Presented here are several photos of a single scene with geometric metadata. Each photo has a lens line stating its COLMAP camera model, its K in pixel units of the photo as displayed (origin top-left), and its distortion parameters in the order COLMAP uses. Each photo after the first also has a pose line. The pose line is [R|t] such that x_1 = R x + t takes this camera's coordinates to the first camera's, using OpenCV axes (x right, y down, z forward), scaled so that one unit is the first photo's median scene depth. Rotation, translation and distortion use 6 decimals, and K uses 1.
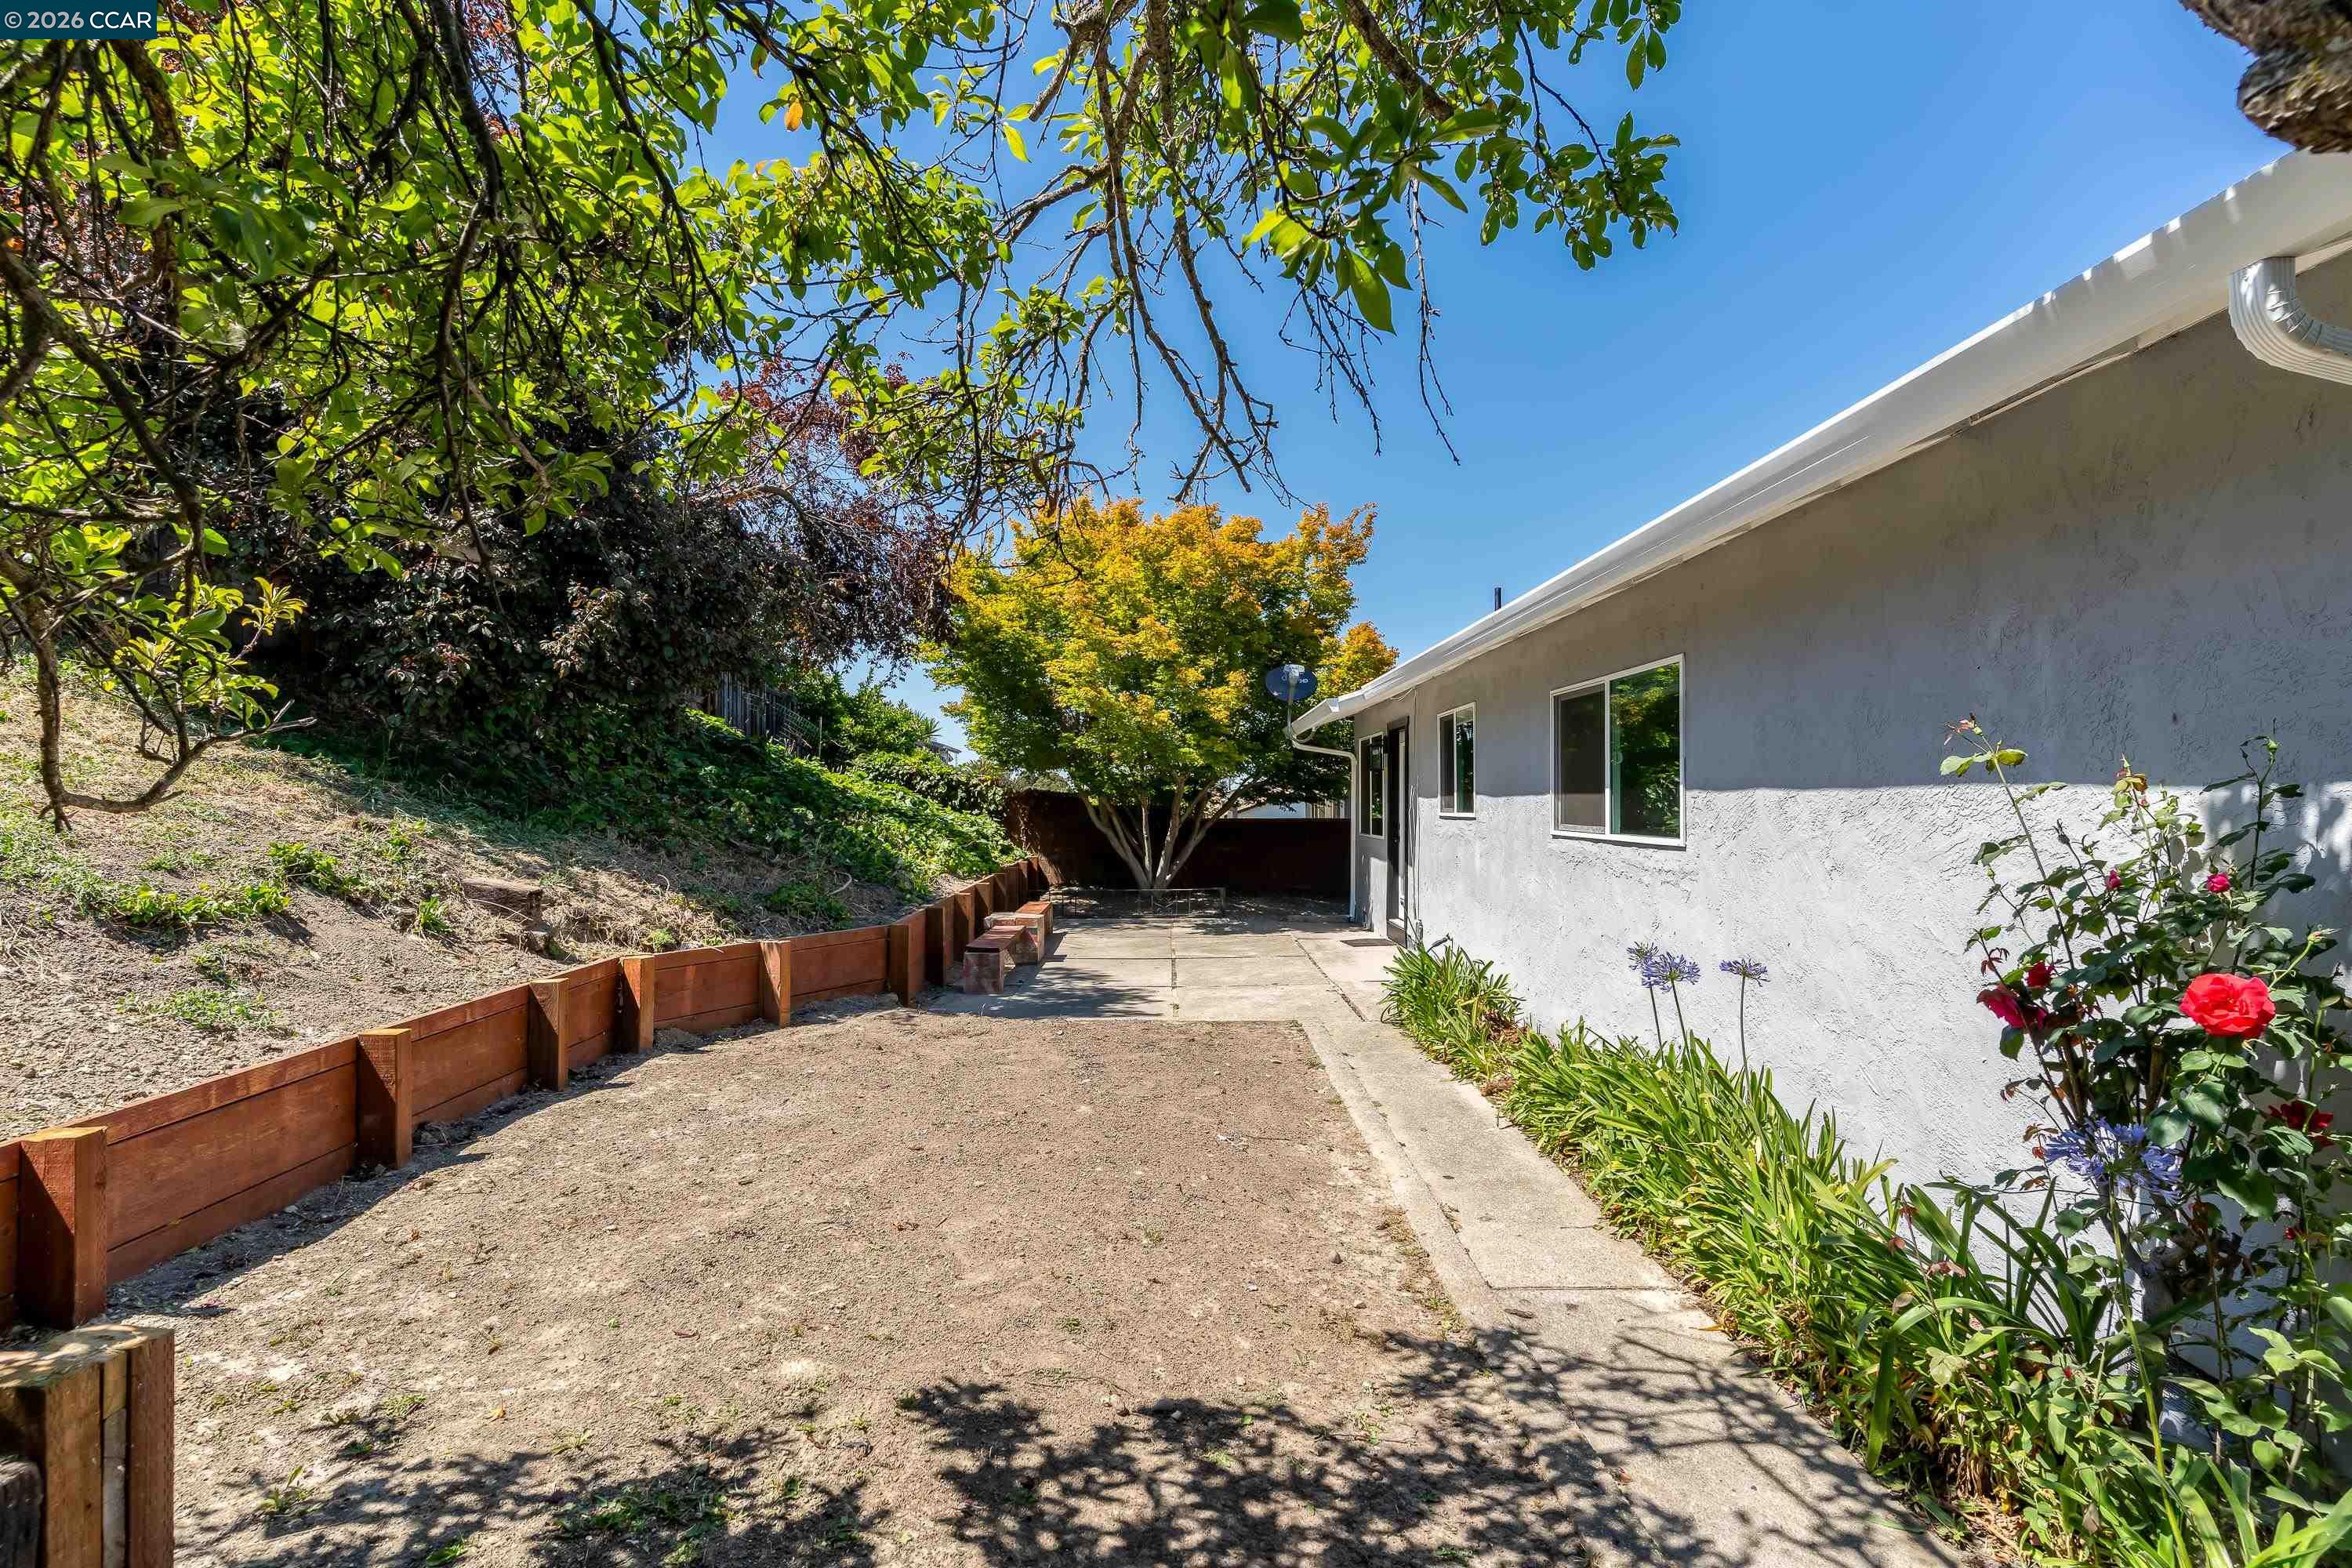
lens RADIAL K [[1116.1, 0, 1172.6], [0, 1116.1, 797.3], [0, 0, 1]] dist [0.001918, 0.001009]
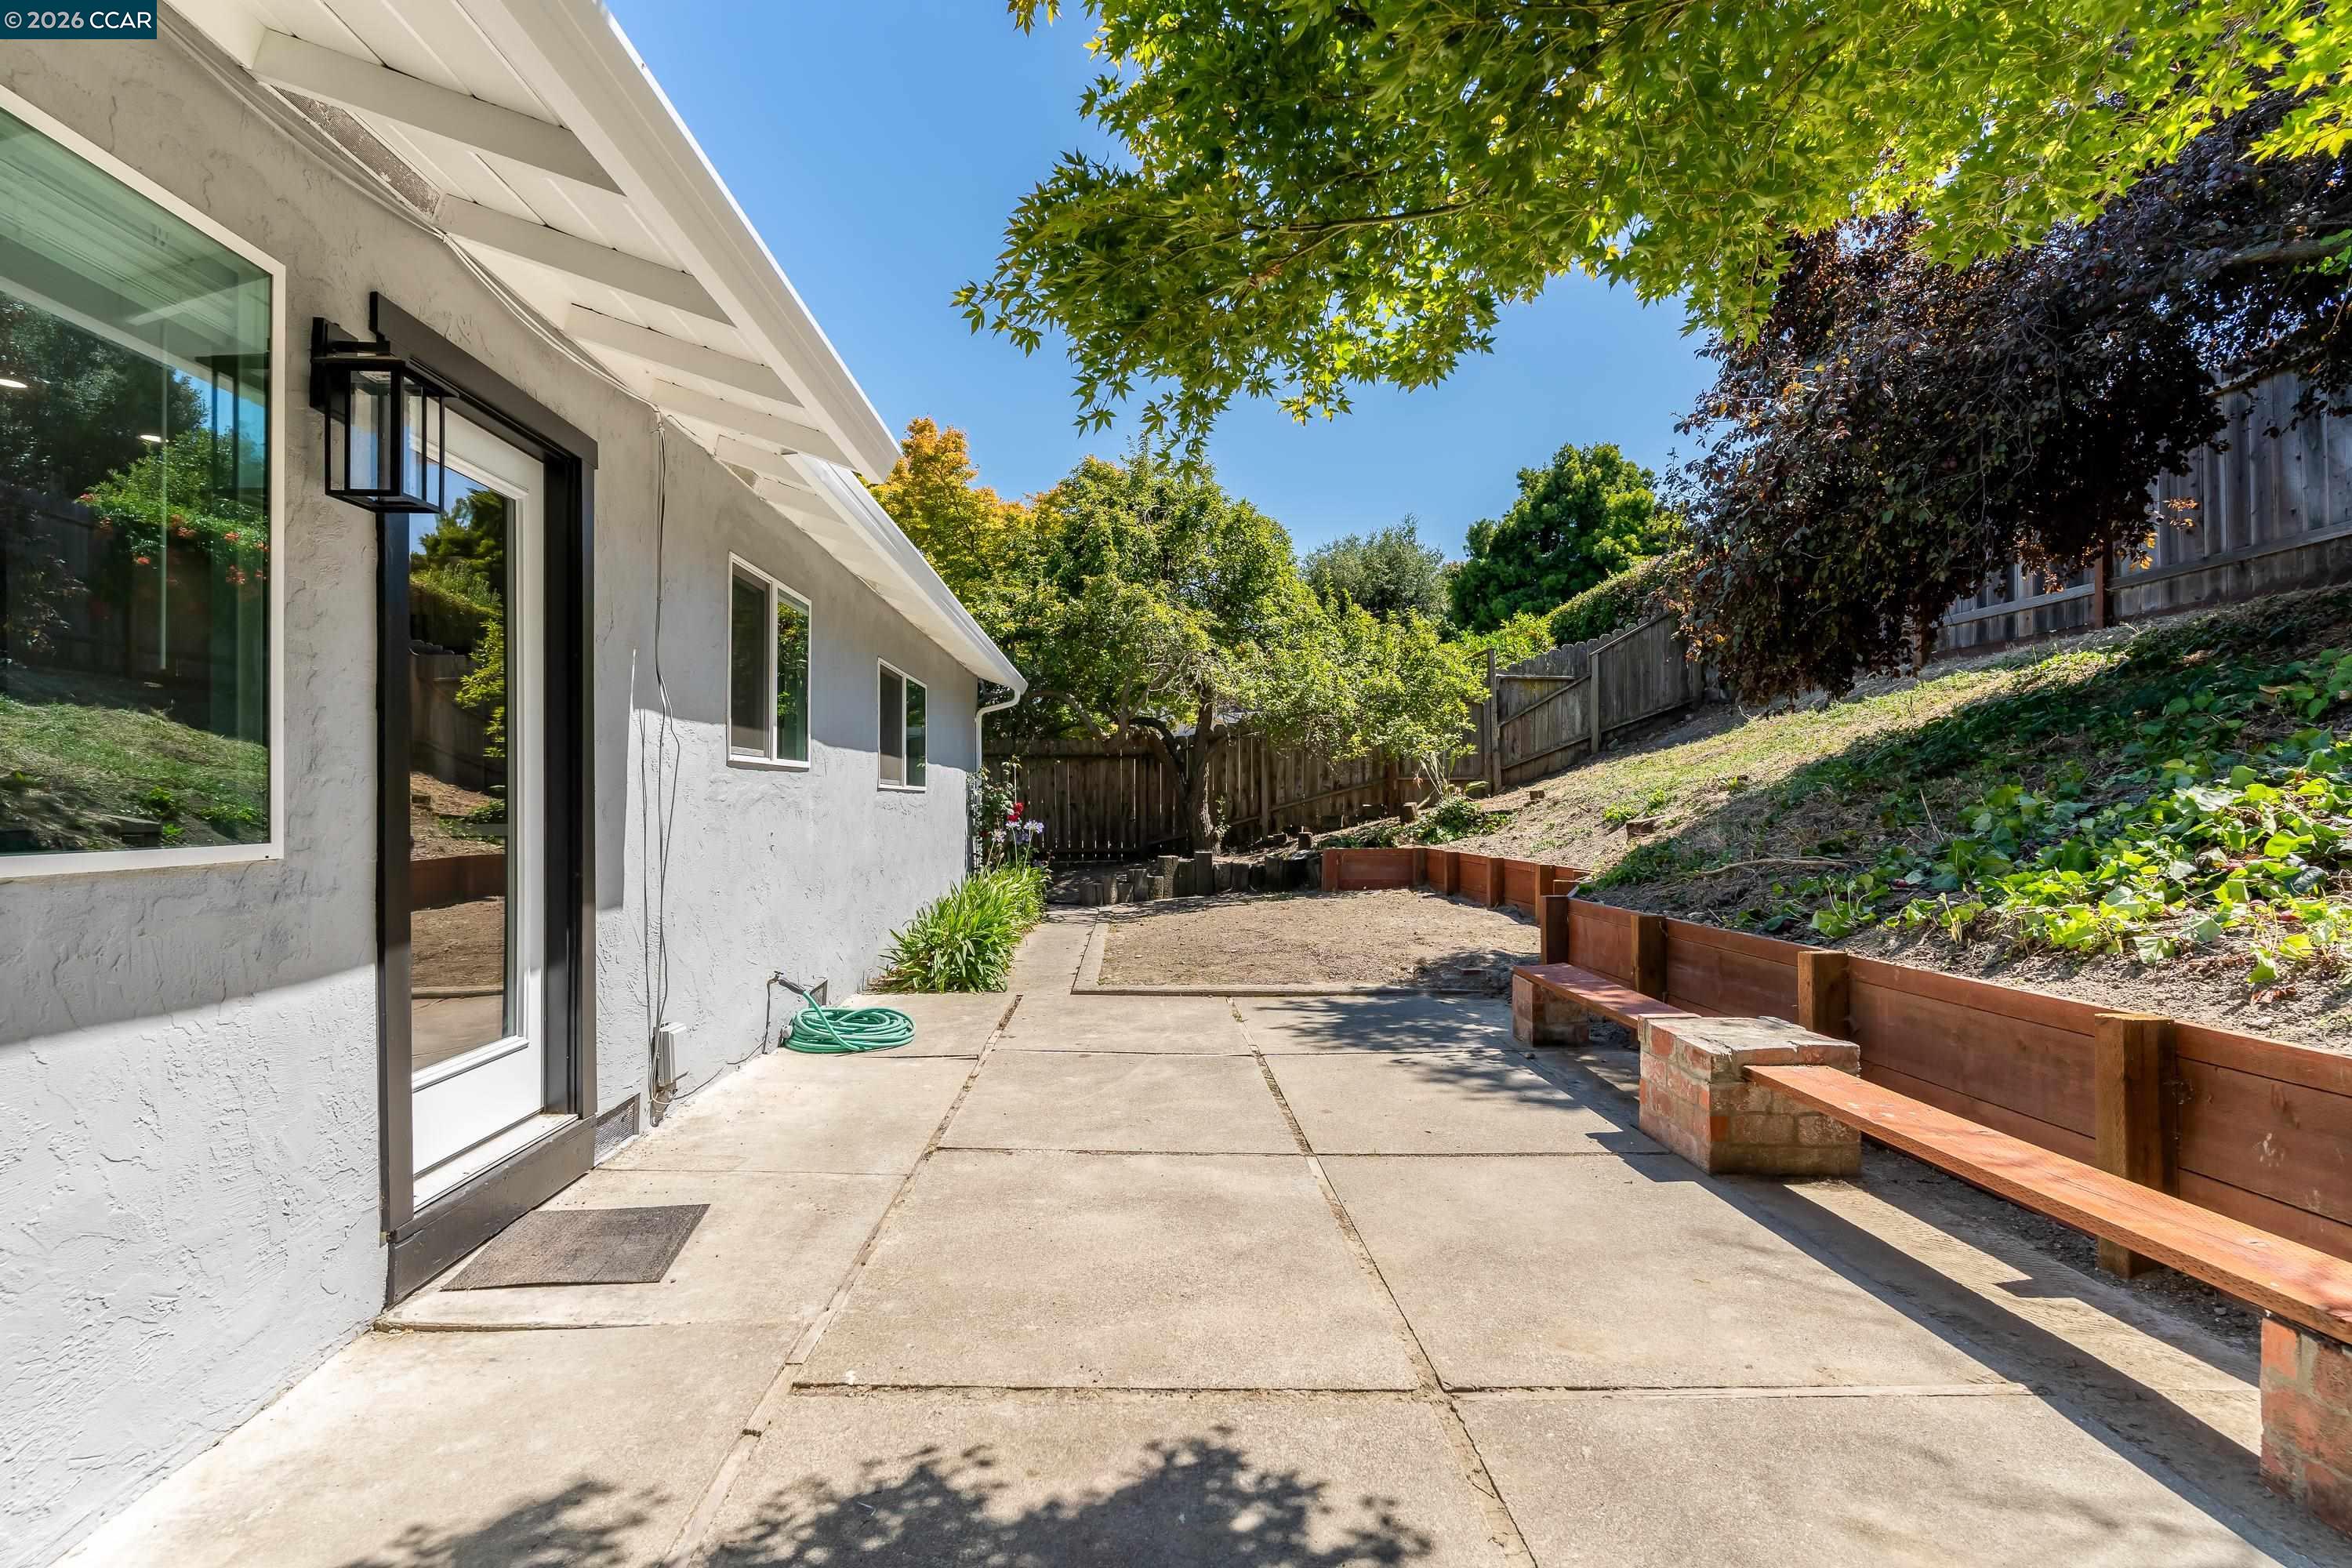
lens RADIAL K [[1116.1, 0, 1172.6], [0, 1116.1, 797.3], [0, 0, 1]] dist [0.001918, 0.001009]
pose [[-0.999315, -0.001733, -0.036958, 0.046261], [-0.001441, 0.999968, -0.007920, 0.025358], [0.036971, -0.007861, -0.999285, 1.063977]]
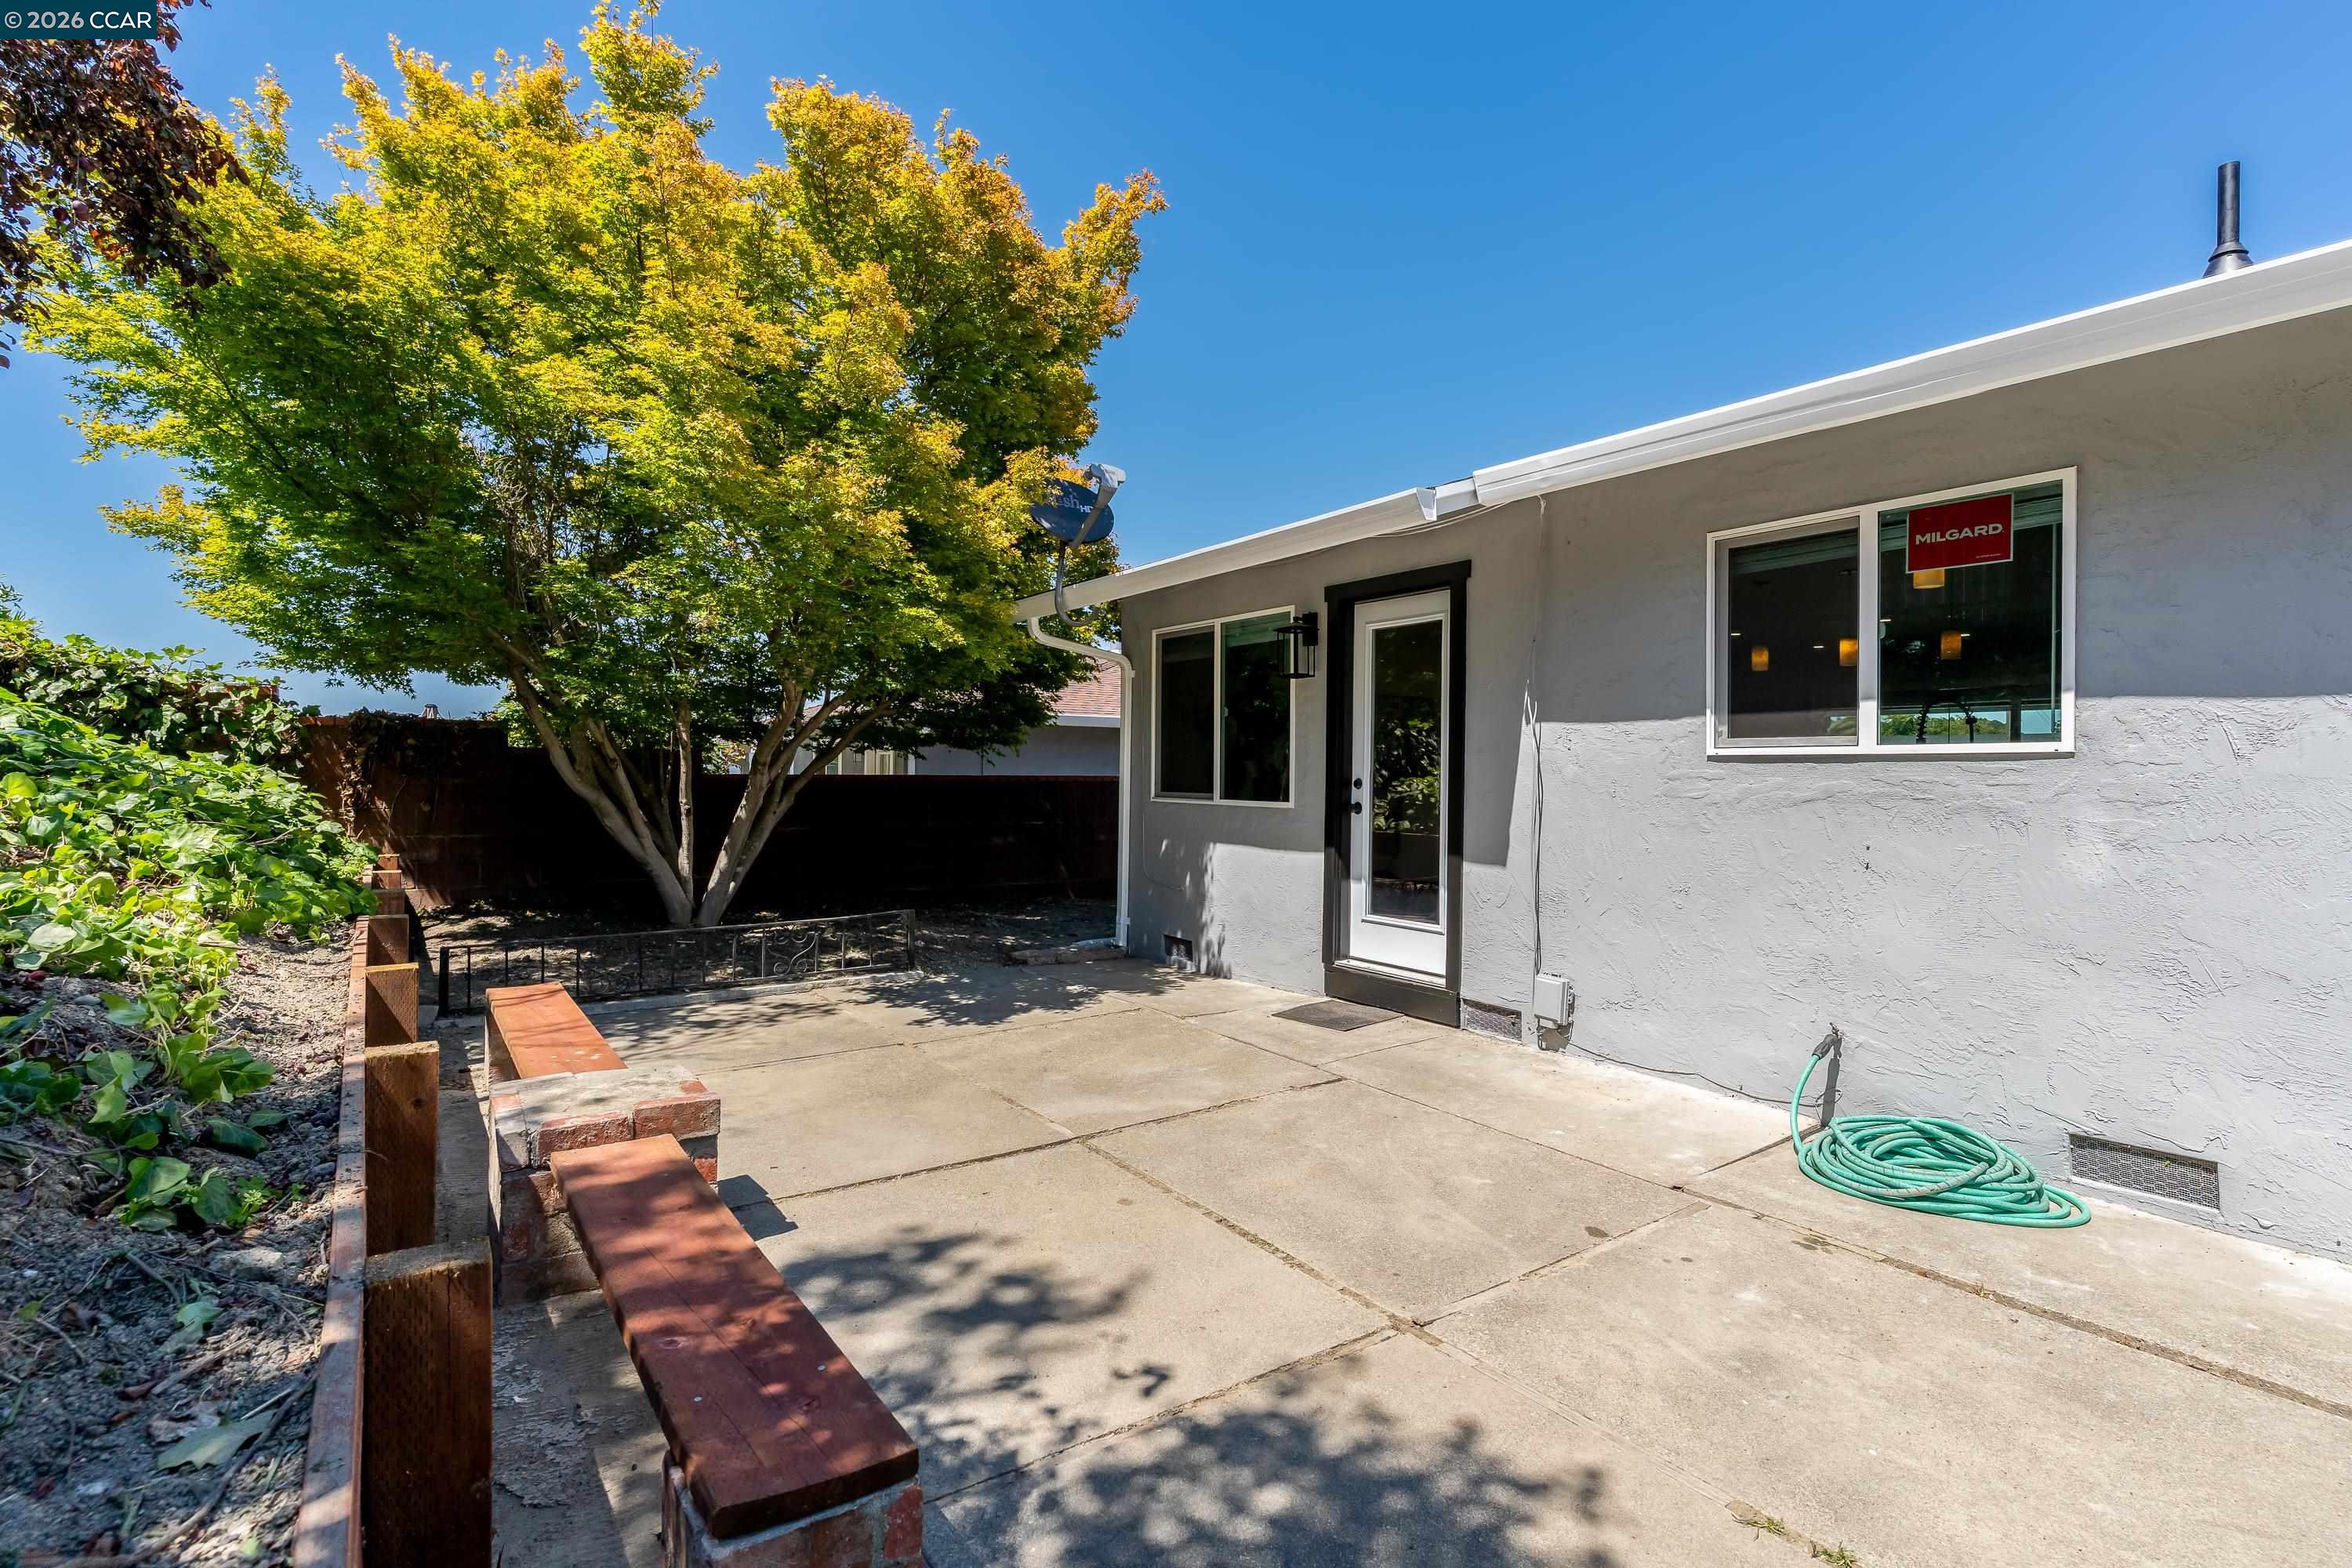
lens RADIAL K [[1114.1, 0, 1167.8], [0, 1114.1, 776.6], [0, 0, 1]] dist [0.001930, 0.000493]
pose [[0.825633, 0.005053, 0.564185, -0.143373], [-0.010919, 0.999916, 0.007023, 0.016879], [-0.564102, -0.011958, 0.825619, 0.532483]]
